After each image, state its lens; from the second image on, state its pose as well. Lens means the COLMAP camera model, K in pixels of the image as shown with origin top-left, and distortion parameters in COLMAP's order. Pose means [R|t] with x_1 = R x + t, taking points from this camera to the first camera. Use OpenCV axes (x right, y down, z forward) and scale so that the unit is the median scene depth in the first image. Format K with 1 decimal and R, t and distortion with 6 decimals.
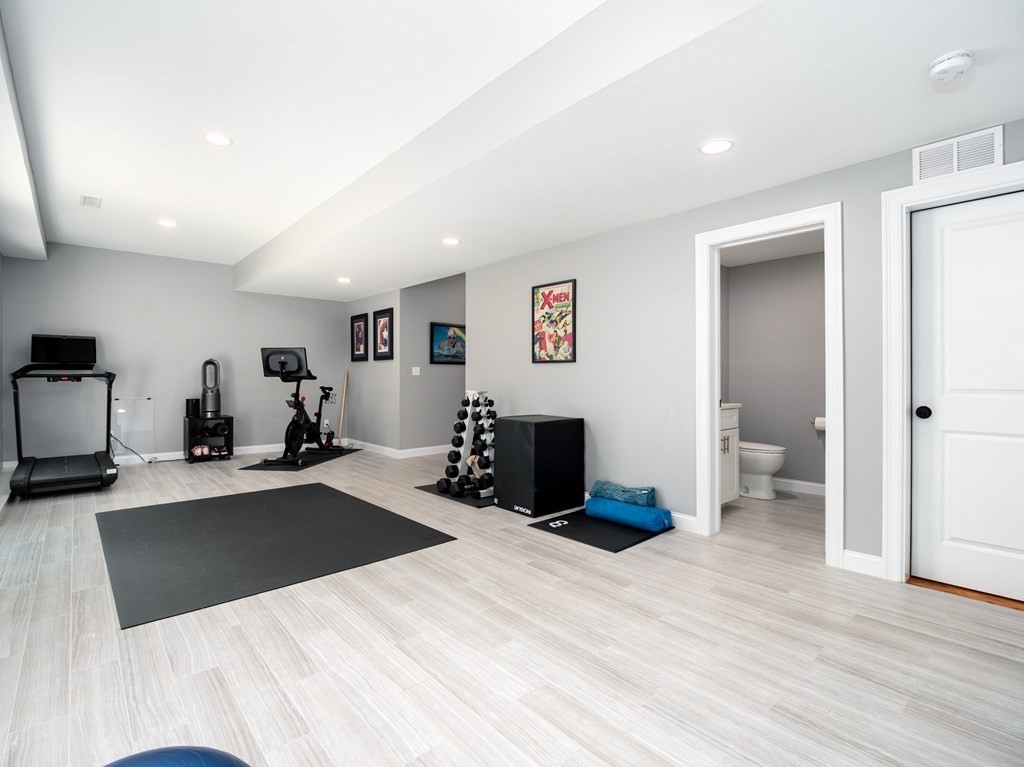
lens RADIAL K [[494.6, 0, 508.7], [0, 494.6, 384.1], [0, 0, 1]] dist [-0.016297, 0.000501]
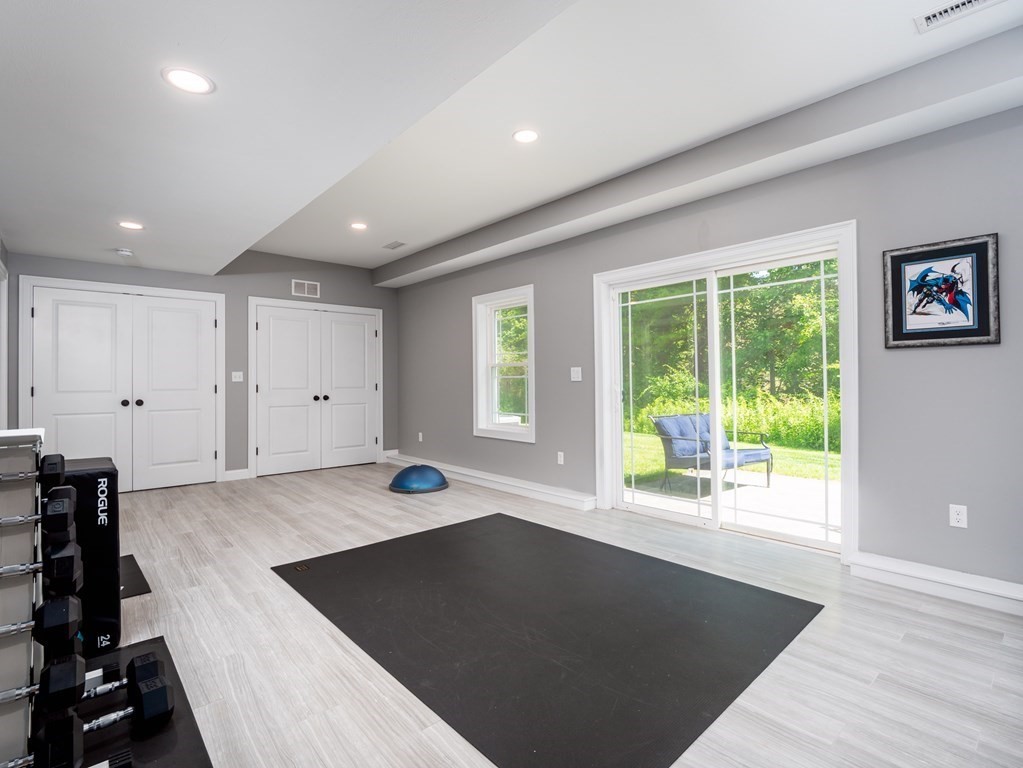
lens RADIAL K [[494.1, 0, 505.6], [0, 494.1, 377.8], [0, 0, 1]] dist [-0.016297, 0.000501]
pose [[-0.999952, 0.007727, 0.005965, -0.397328], [0.007786, 0.999921, 0.009876, -0.022105], [-0.005888, 0.009922, -0.999933, 1.400439]]
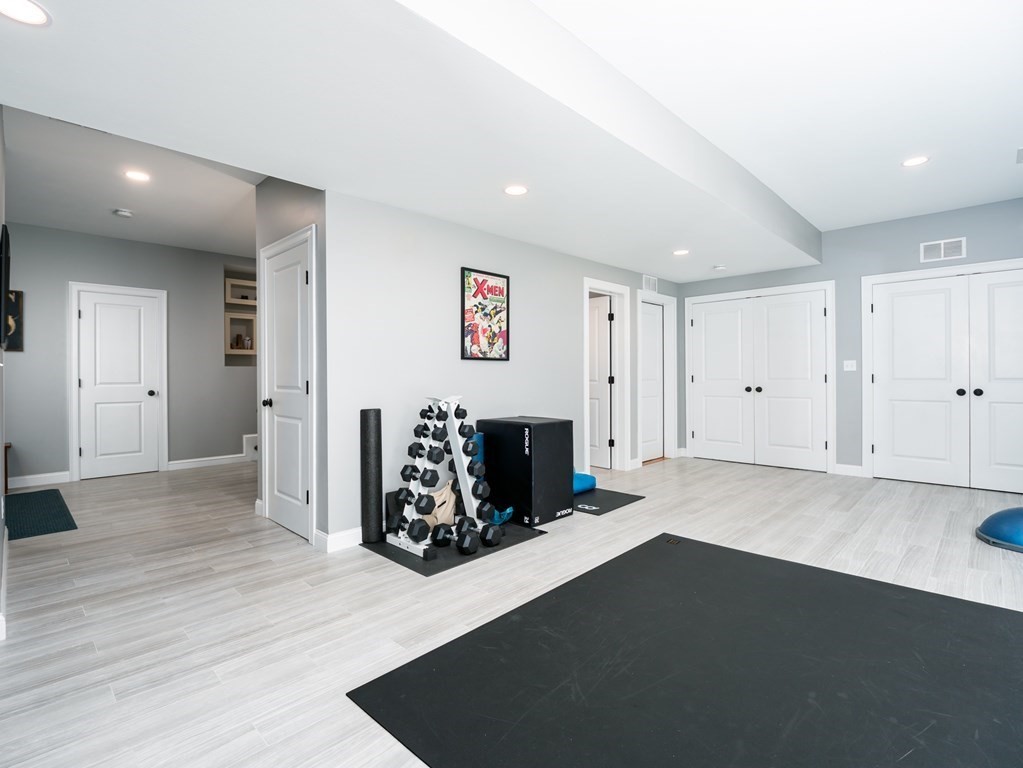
lens RADIAL K [[494.1, 0, 504.8], [0, 494.1, 380.2], [0, 0, 1]] dist [-0.016297, 0.000501]
pose [[-0.073410, -0.009023, 0.997261, -0.820505], [0.024407, 0.999643, 0.010841, -0.015868], [-0.997003, 0.025137, -0.073164, 1.046202]]
